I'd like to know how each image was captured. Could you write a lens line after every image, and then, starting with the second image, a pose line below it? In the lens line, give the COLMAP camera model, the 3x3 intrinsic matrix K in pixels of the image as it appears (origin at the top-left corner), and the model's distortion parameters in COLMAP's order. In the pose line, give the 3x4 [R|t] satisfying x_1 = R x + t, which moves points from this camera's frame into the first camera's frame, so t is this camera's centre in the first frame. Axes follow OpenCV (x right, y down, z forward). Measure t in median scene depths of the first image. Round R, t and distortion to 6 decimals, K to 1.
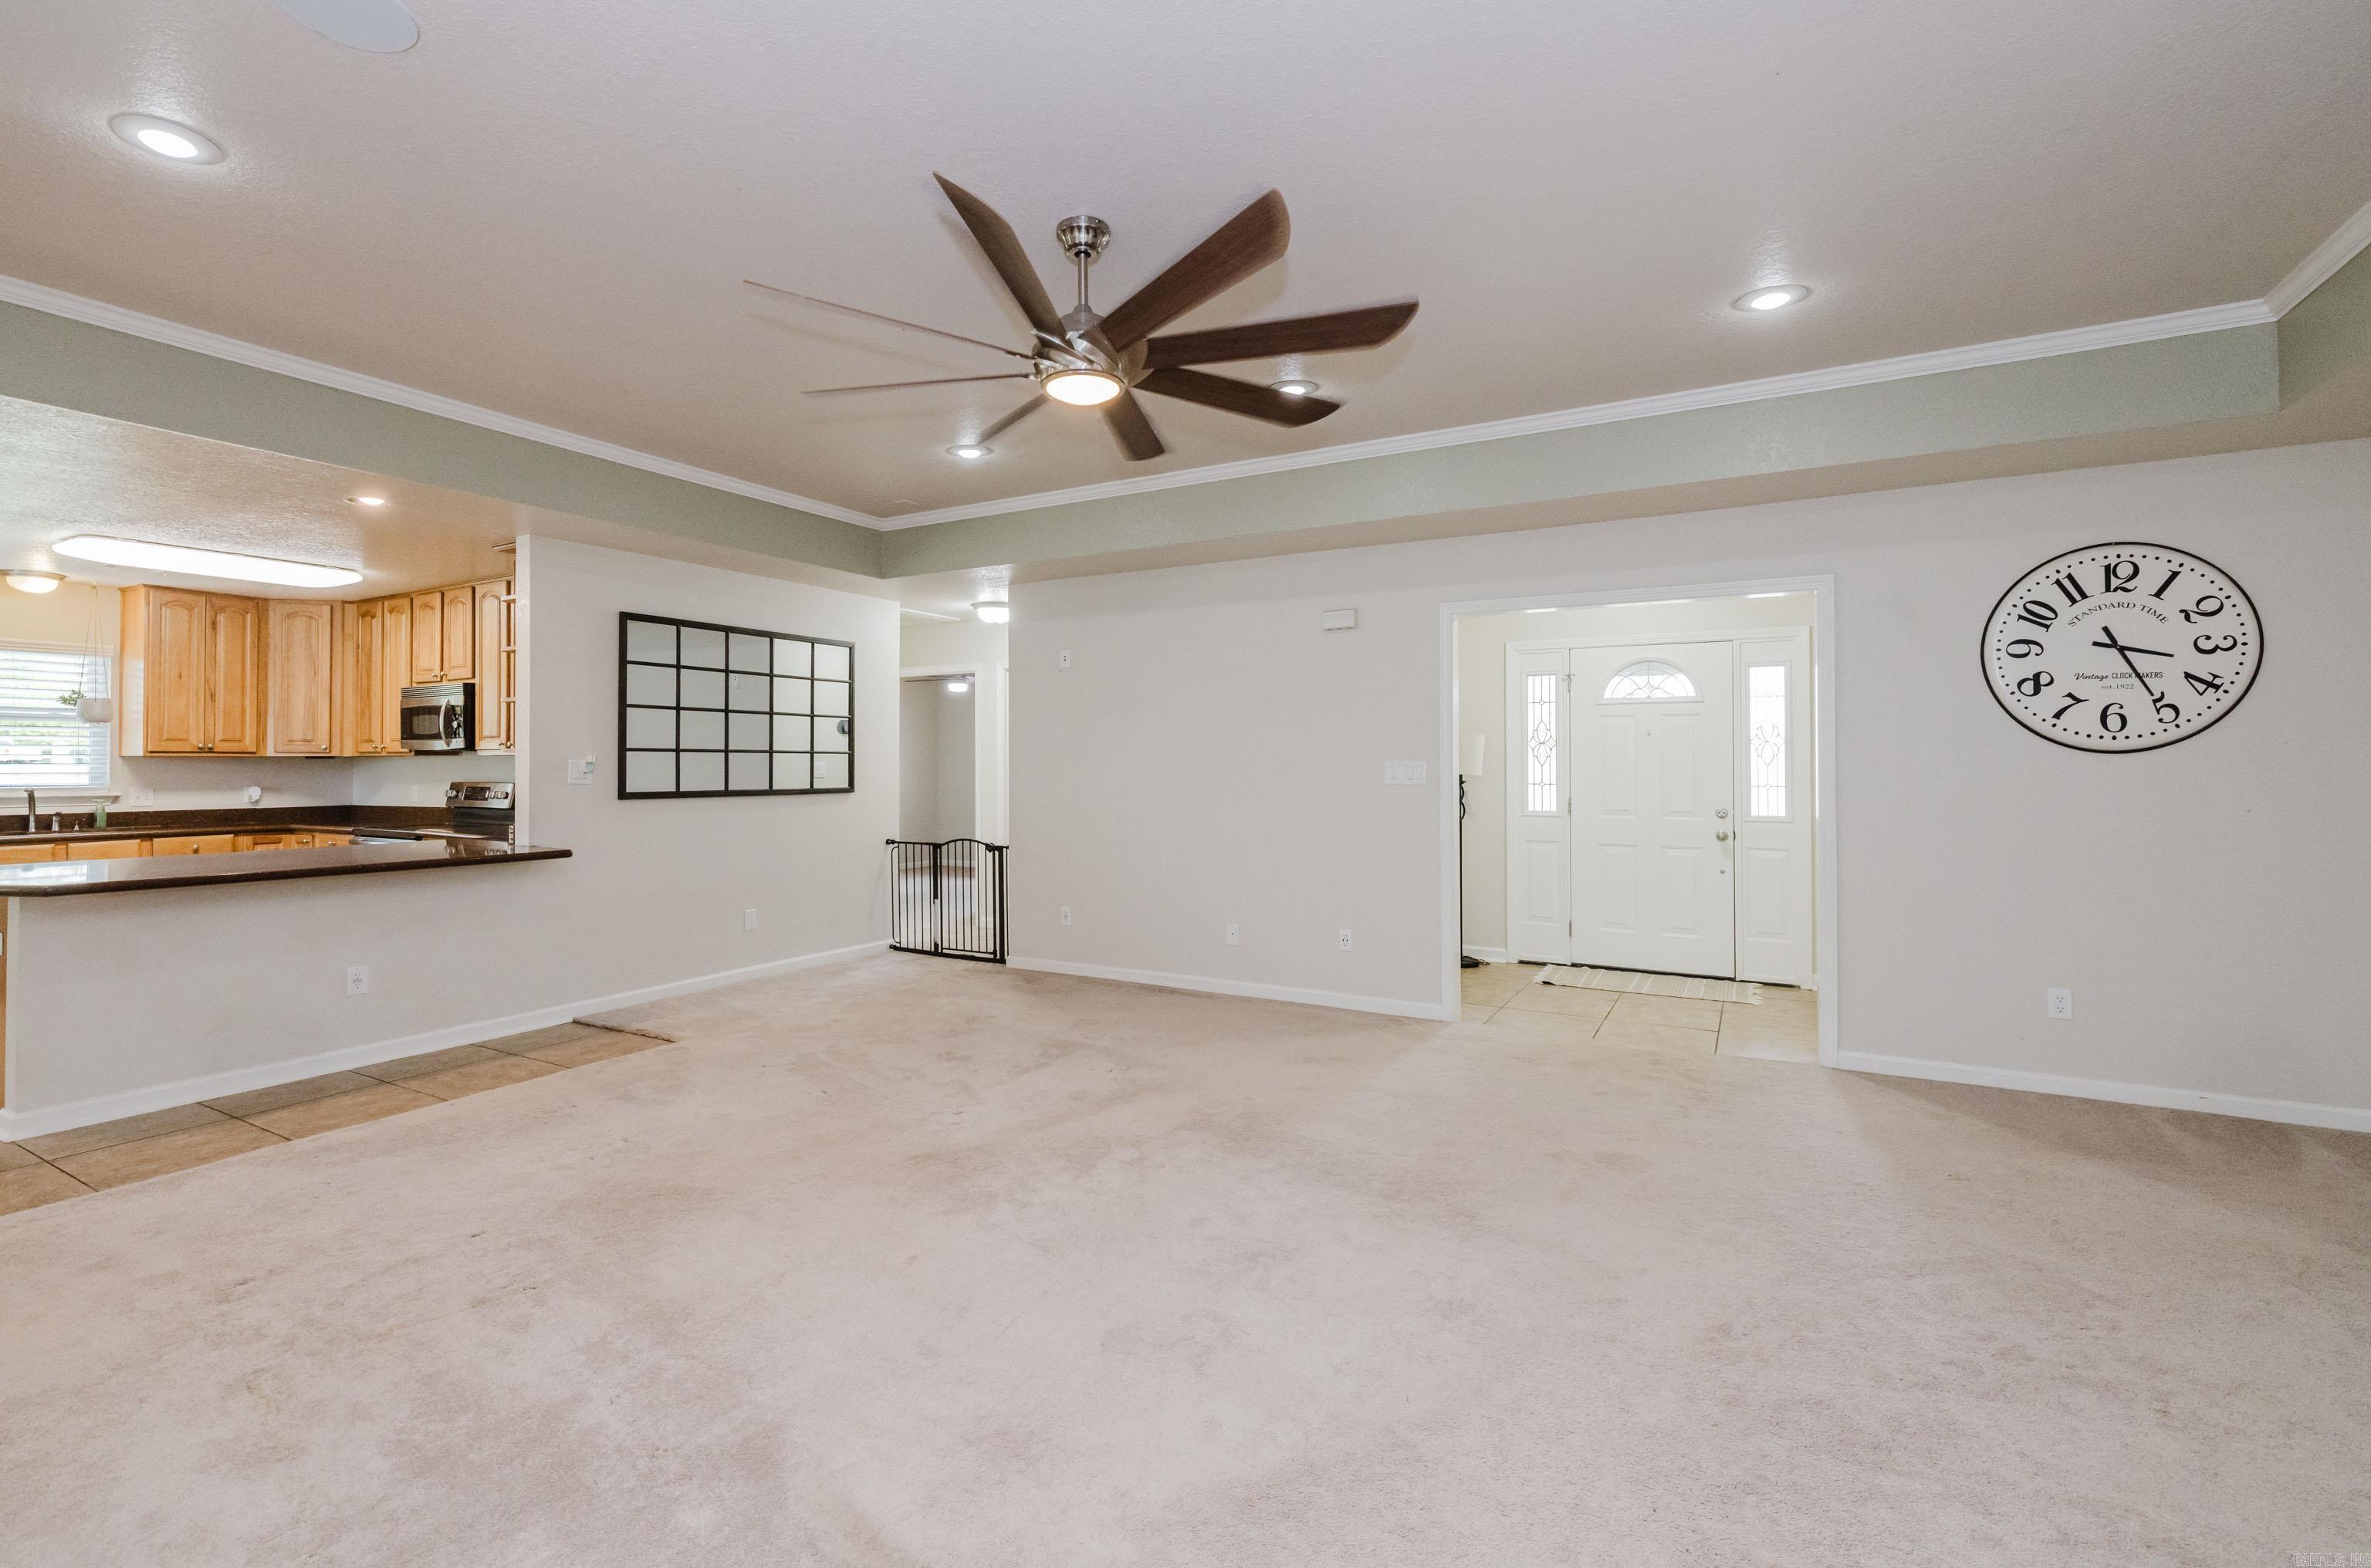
lens RADIAL K [[1062.0, 0, 1109.6], [0, 1062.0, 753.2], [0, 0, 1]] dist [0.001318, 0.000484]
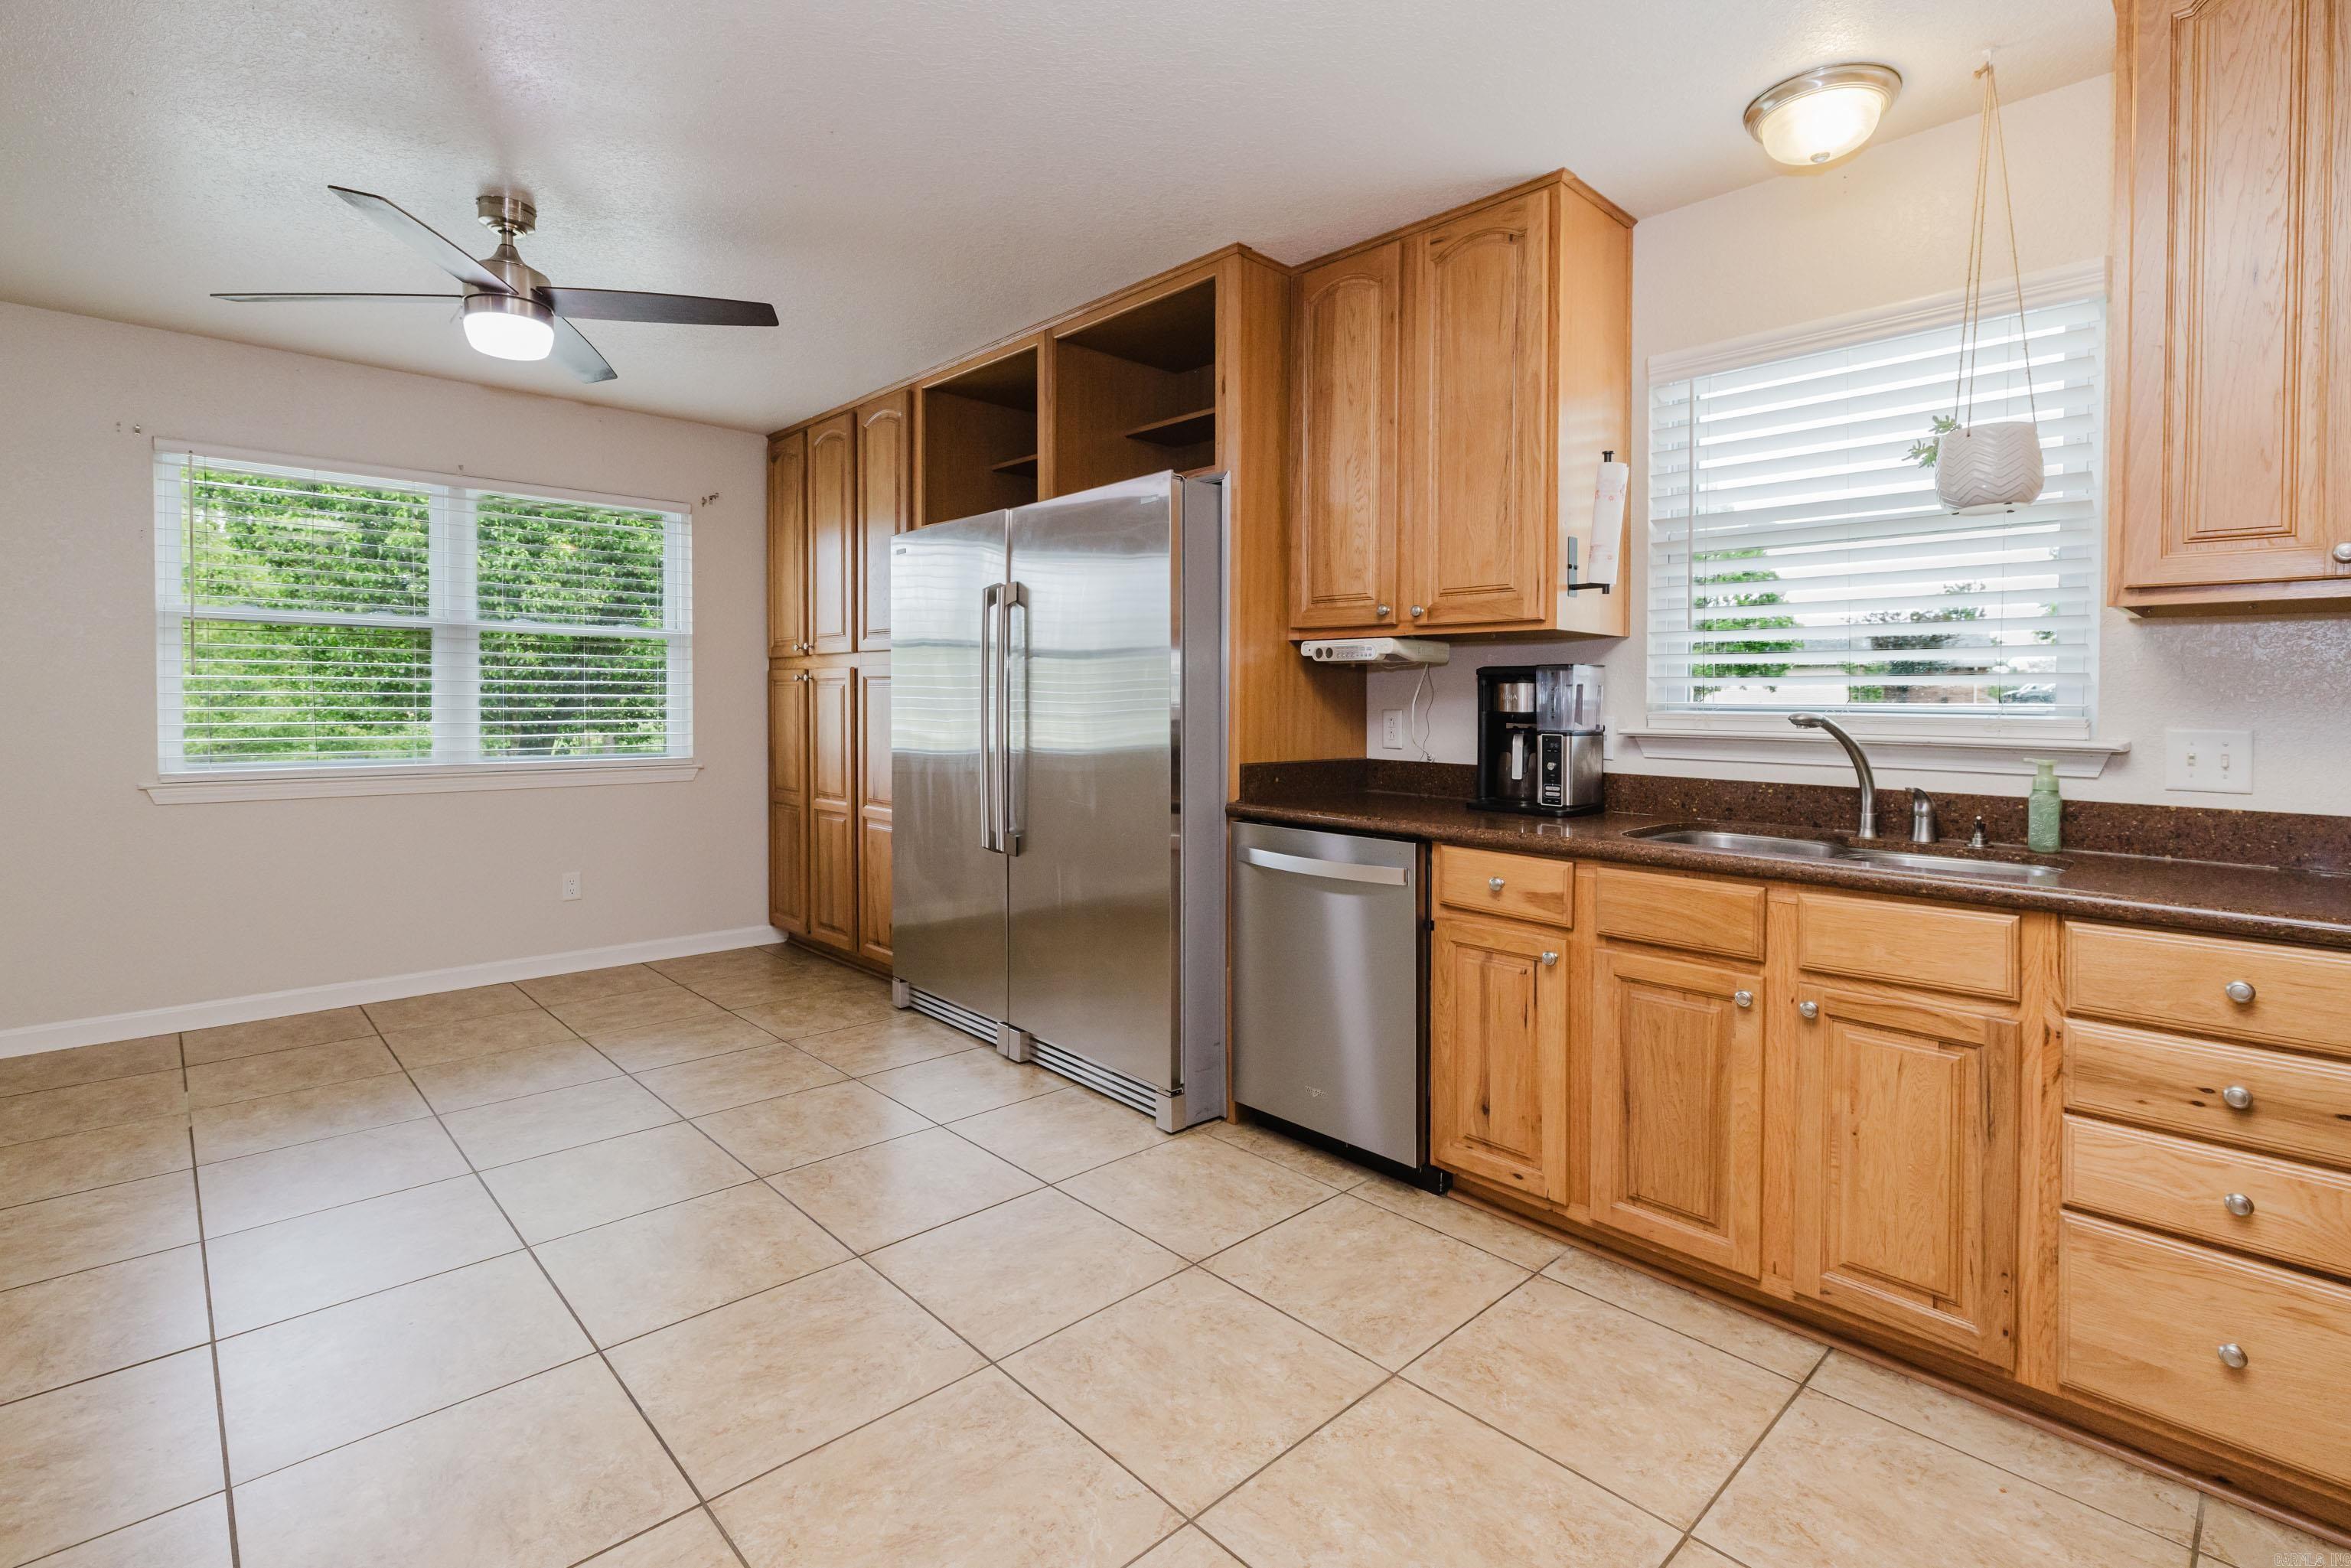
lens RADIAL K [[1103.5, 0, 1174.2], [0, 1103.5, 701.5], [0, 0, 1]] dist [-0.001676, 0.000173]
pose [[-0.269809, 0.002156, -0.962912, -0.571054], [0.000917, 0.999998, 0.001982, 0.026114], [0.962913, -0.000348, -0.269810, 0.844210]]
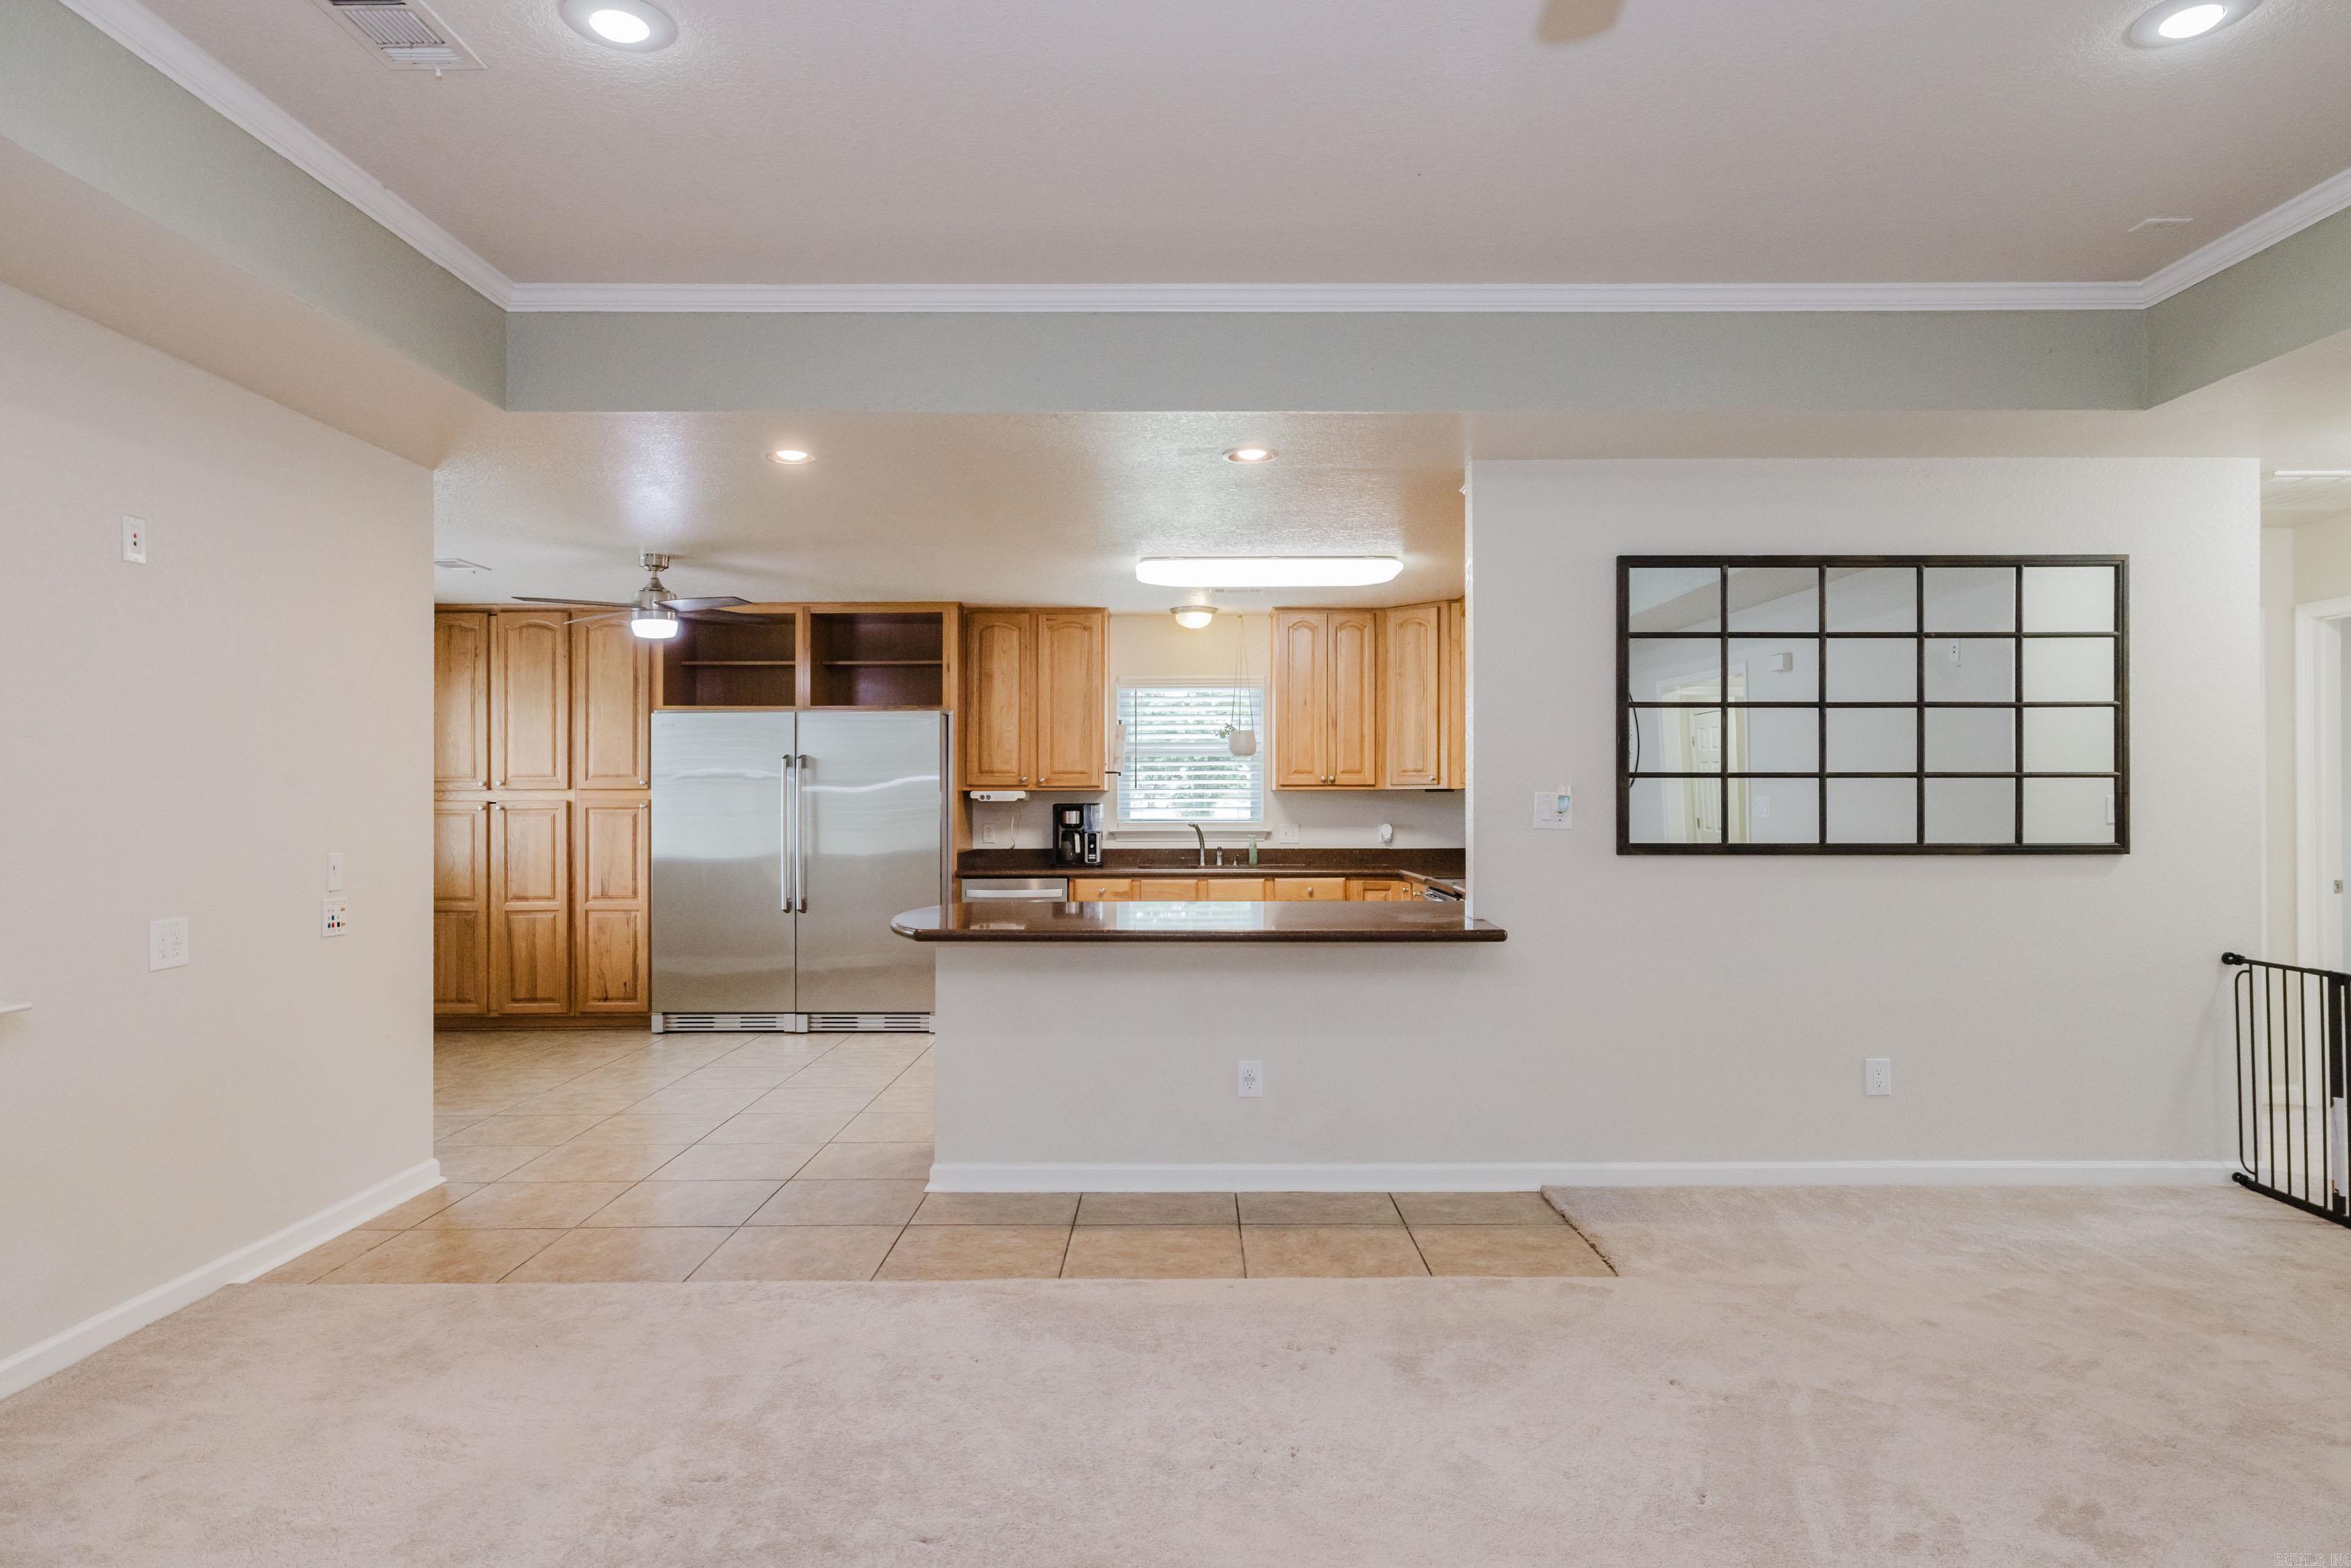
lens RADIAL K [[1365.1, 0, 1206.9], [0, 1365.1, 782.3], [0, 0, 1]] dist [0.000352, -0.003194]
pose [[0.528307, -0.010769, -0.848985, 0.082104], [0.009725, 0.999931, -0.006632, 0.003448], [0.848998, -0.004752, 0.528375, 0.311352]]
